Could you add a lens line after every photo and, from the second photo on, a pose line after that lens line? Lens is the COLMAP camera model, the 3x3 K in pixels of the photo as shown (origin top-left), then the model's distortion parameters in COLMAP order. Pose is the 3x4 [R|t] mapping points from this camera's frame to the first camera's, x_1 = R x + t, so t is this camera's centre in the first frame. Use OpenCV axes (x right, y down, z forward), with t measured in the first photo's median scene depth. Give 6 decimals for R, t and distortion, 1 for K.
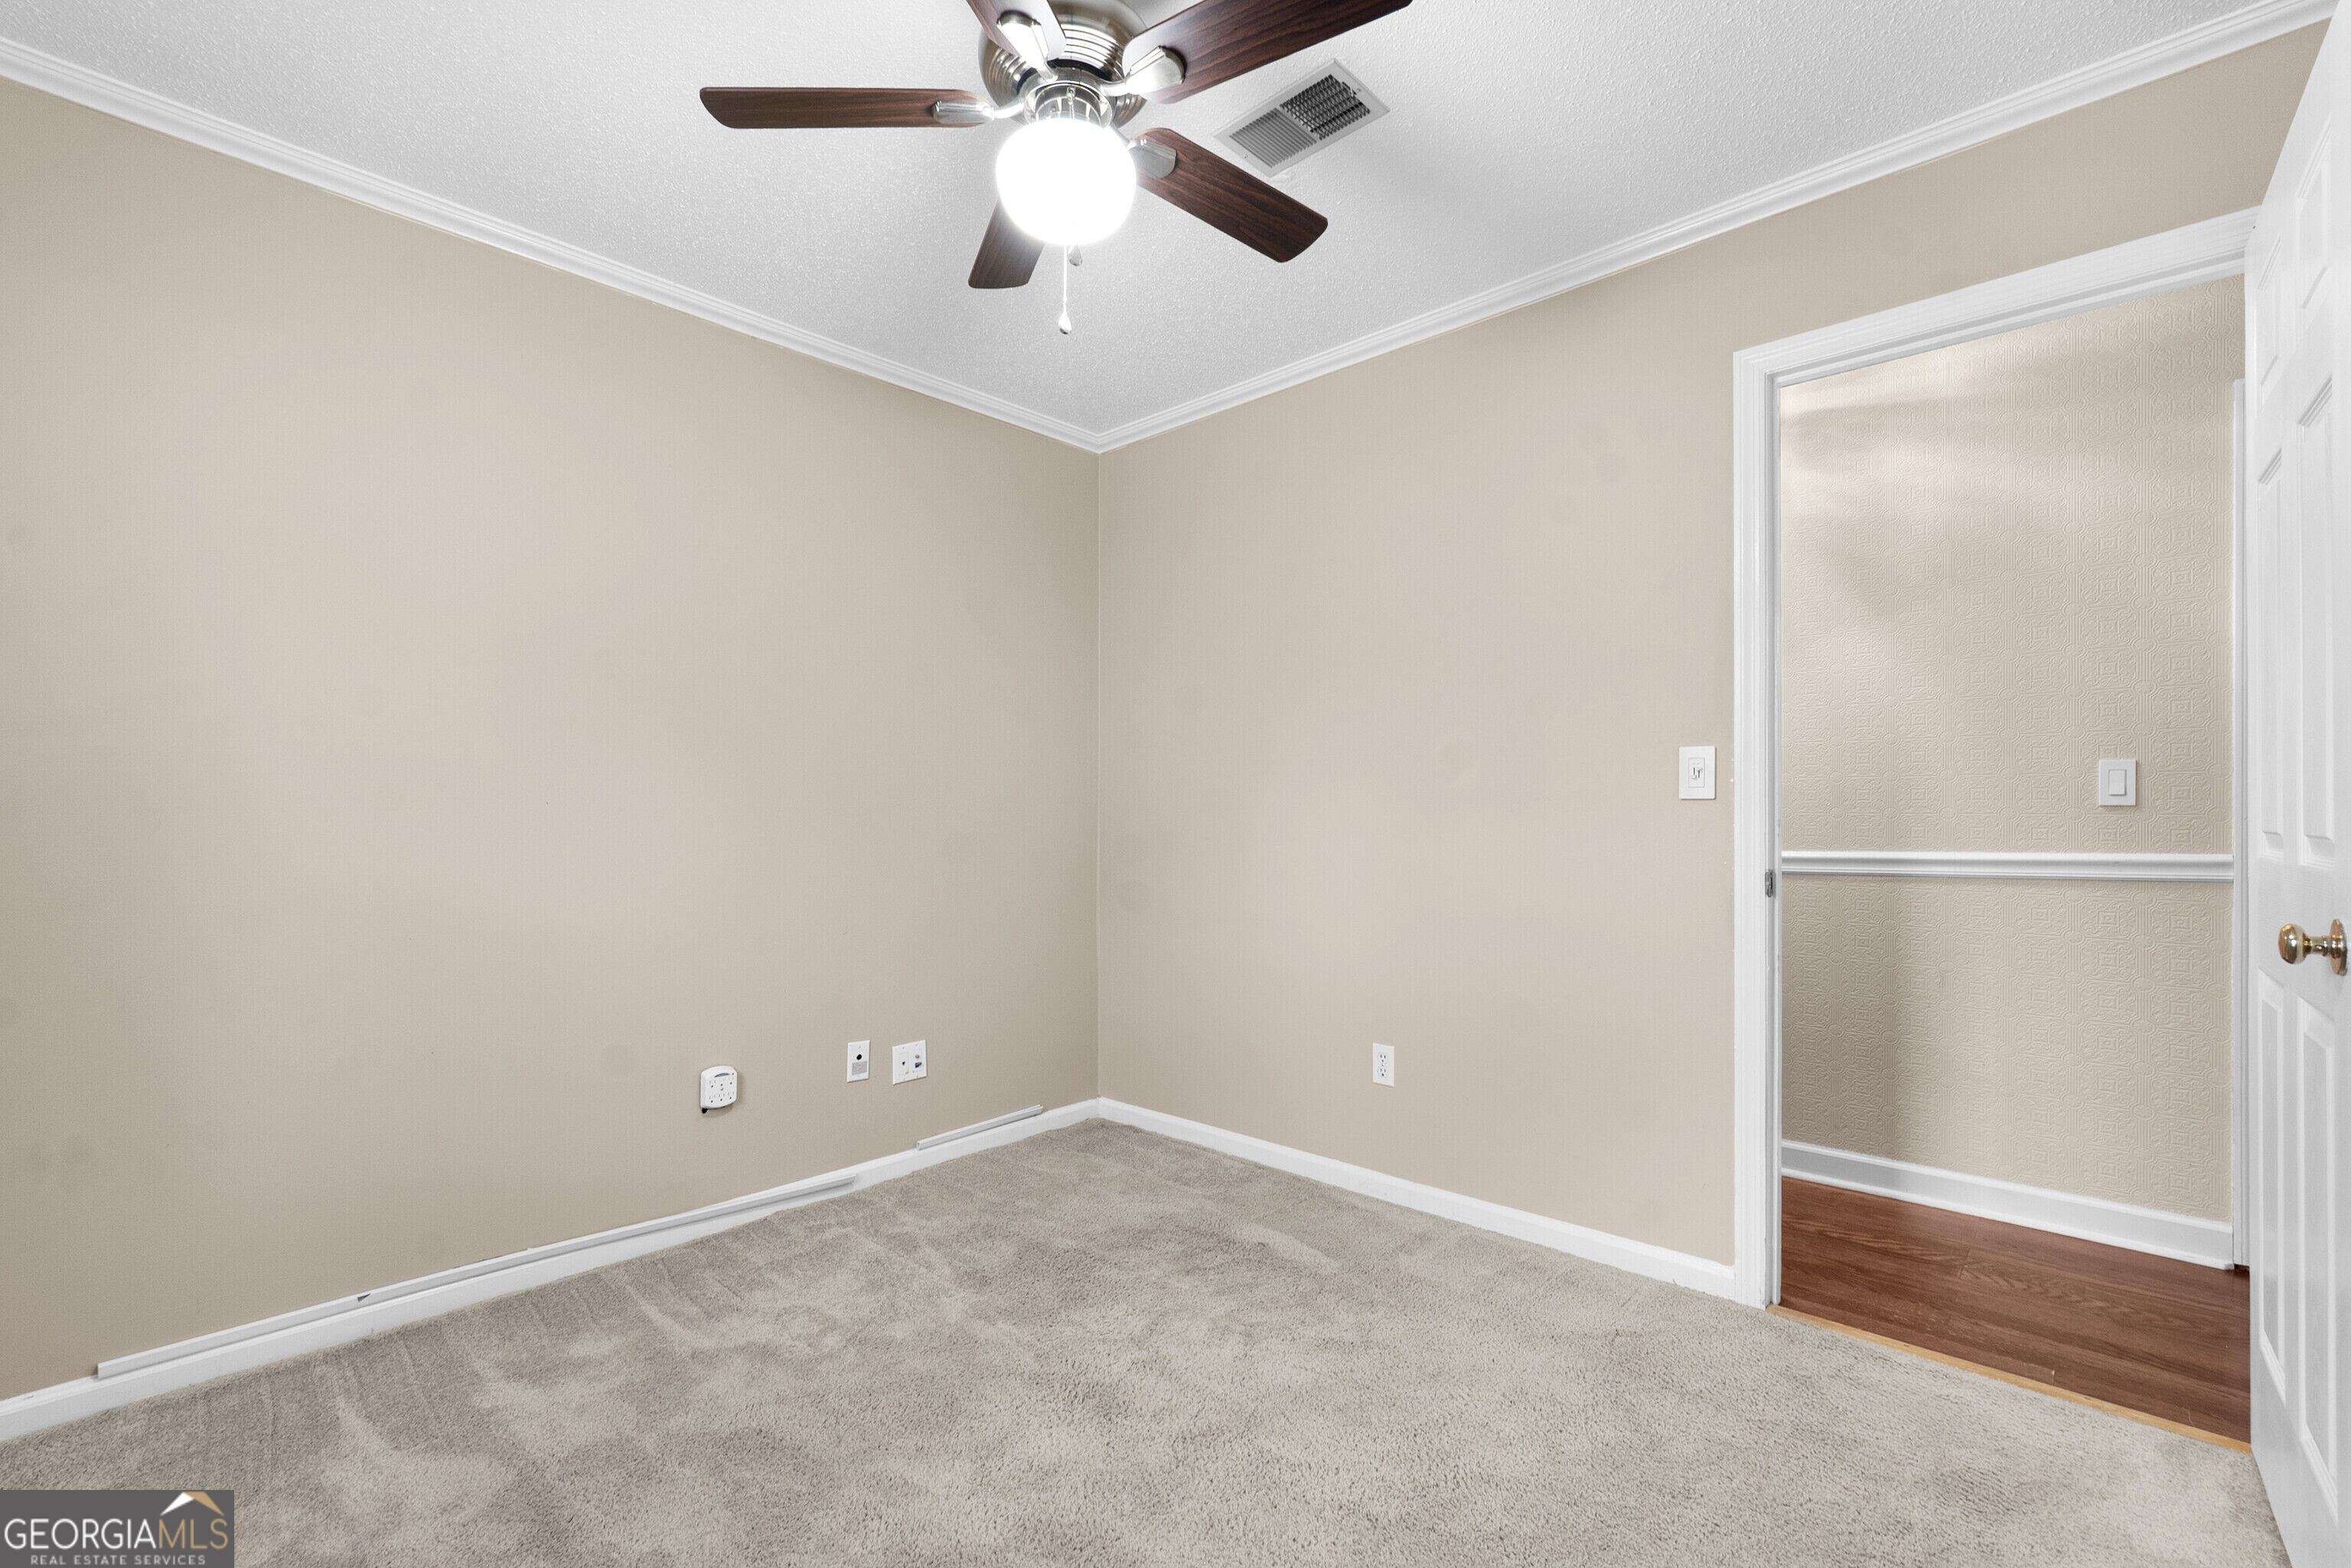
lens RADIAL K [[1020.5, 0, 1168.4], [0, 1020.5, 797.8], [0, 0, 1]] dist [-0.002496, 0.000301]
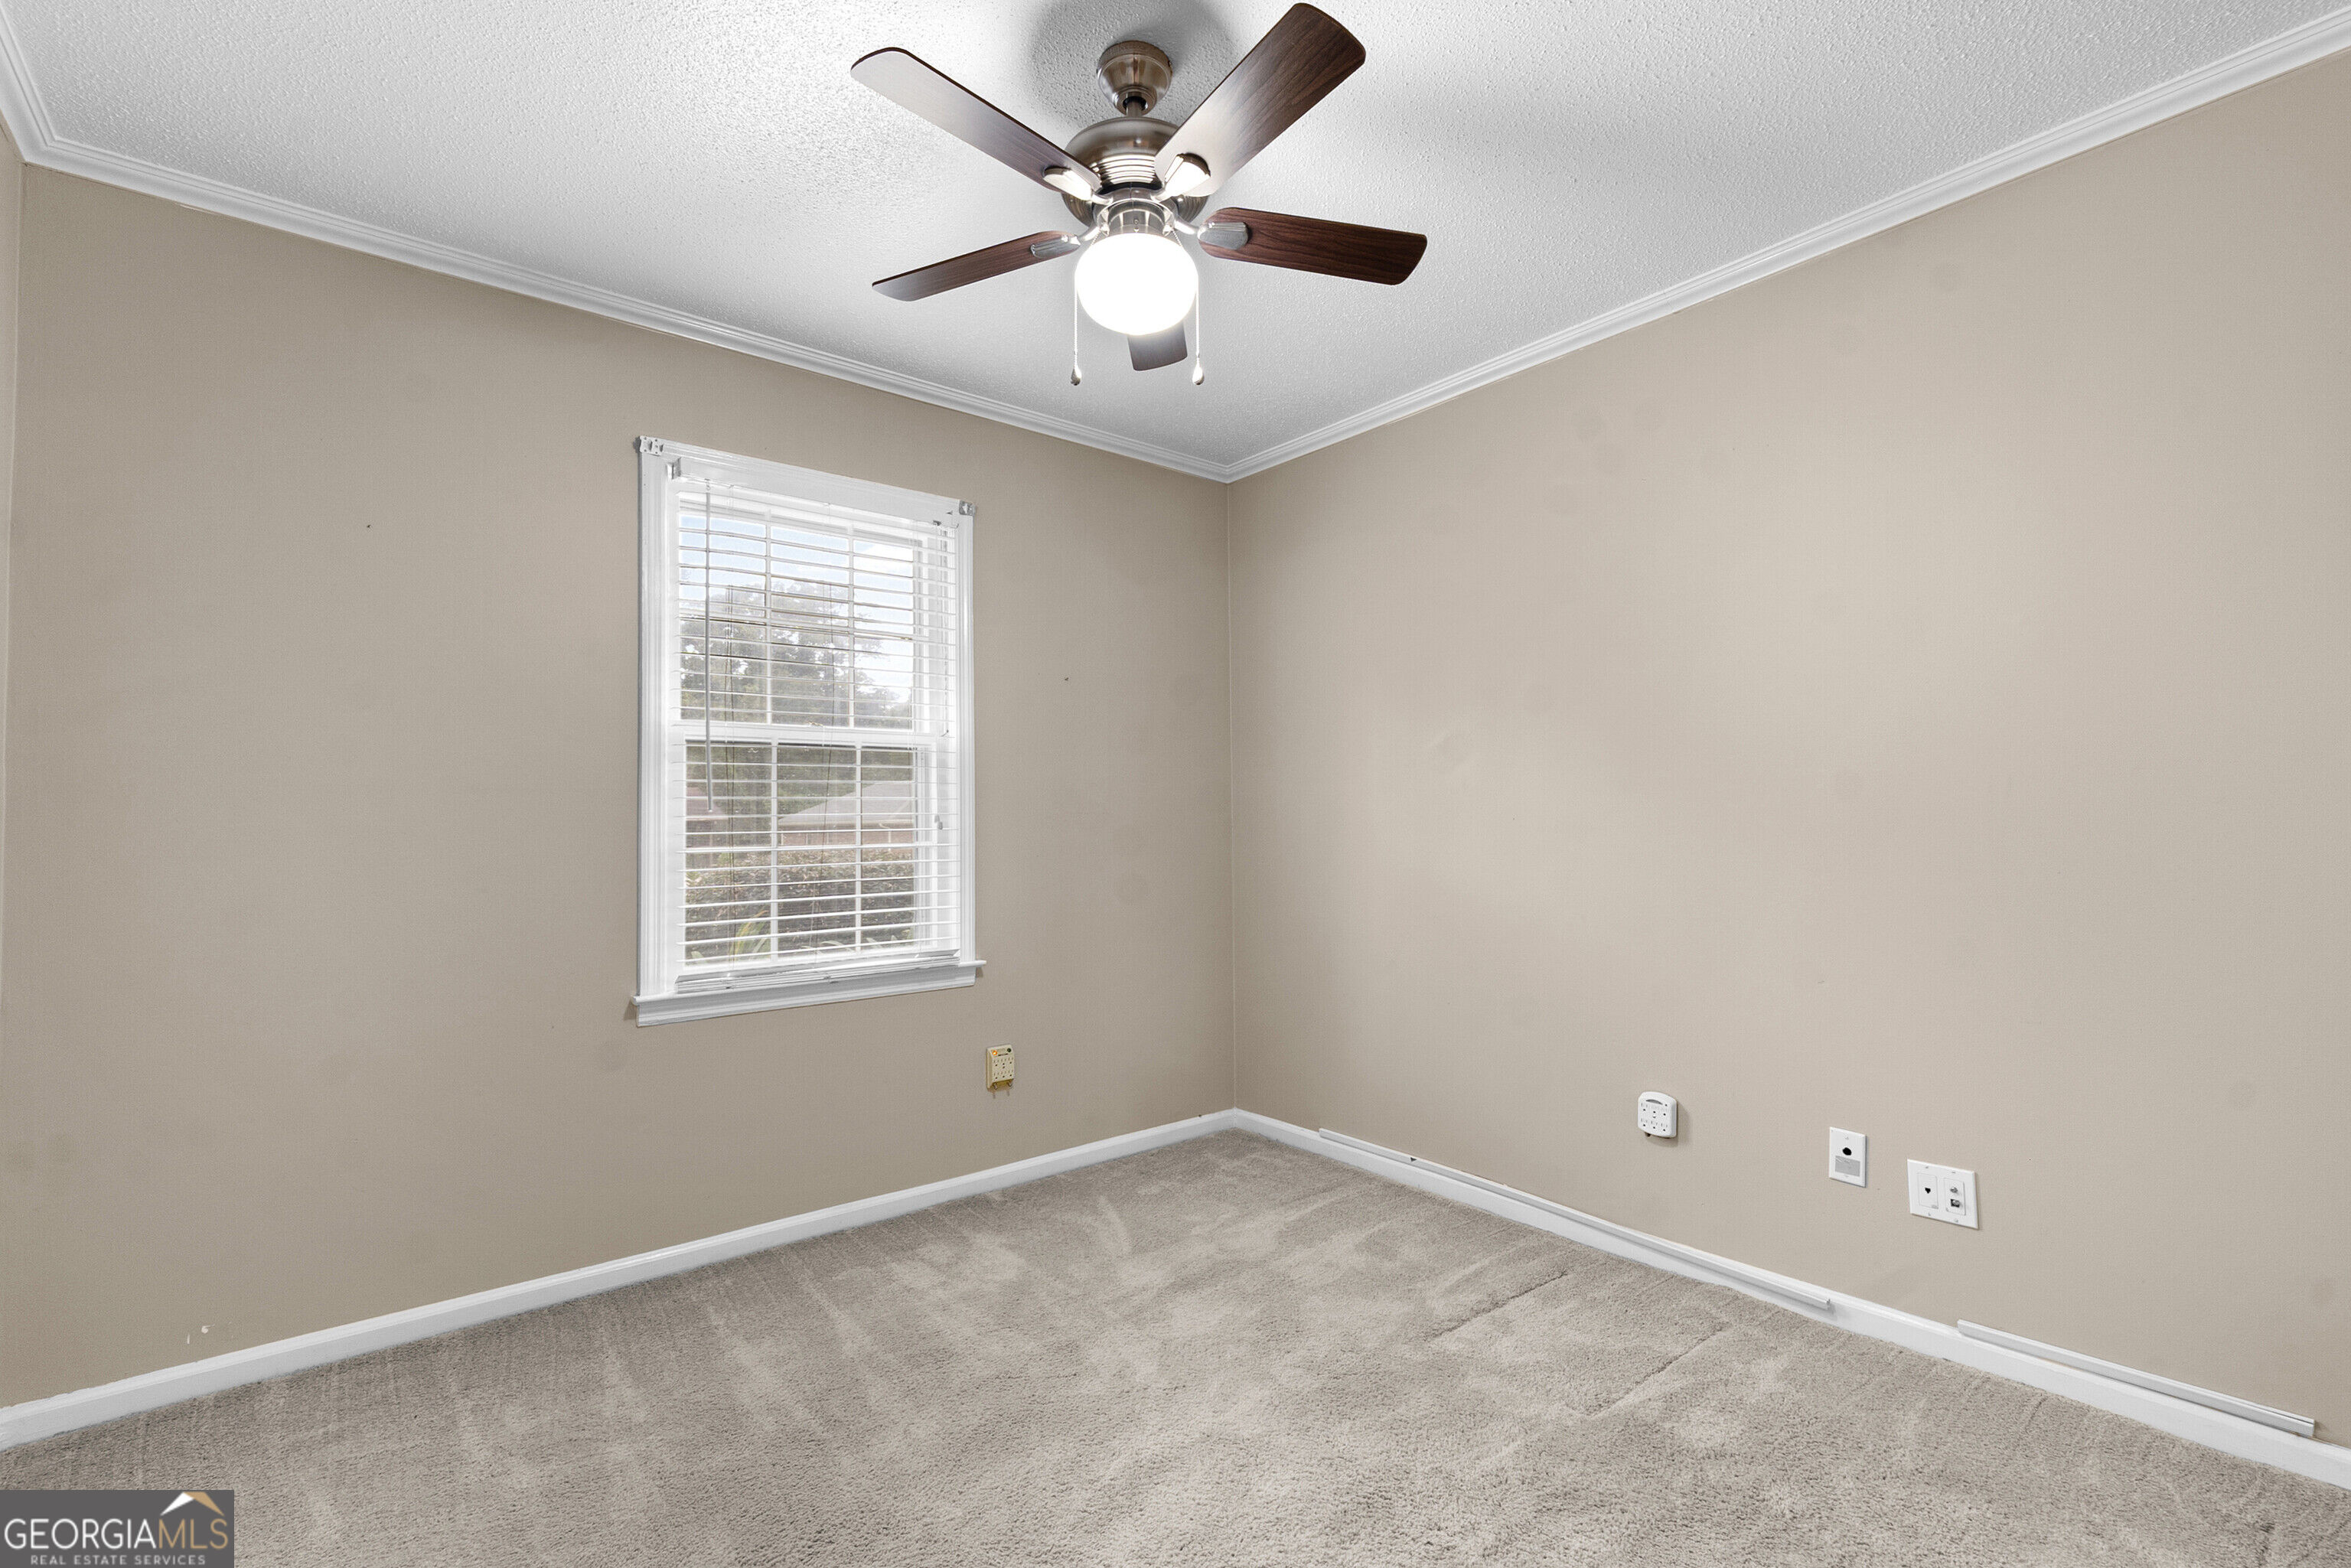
lens RADIAL K [[1037.1, 0, 1165.7], [0, 1037.1, 776.4], [0, 0, 1]] dist [0.001681, 0.000765]
pose [[-0.145148, -0.042983, -0.988476, 0.638270], [0.024678, 0.998588, -0.047046, 0.002158], [0.989102, -0.031223, -0.143882, 0.738519]]
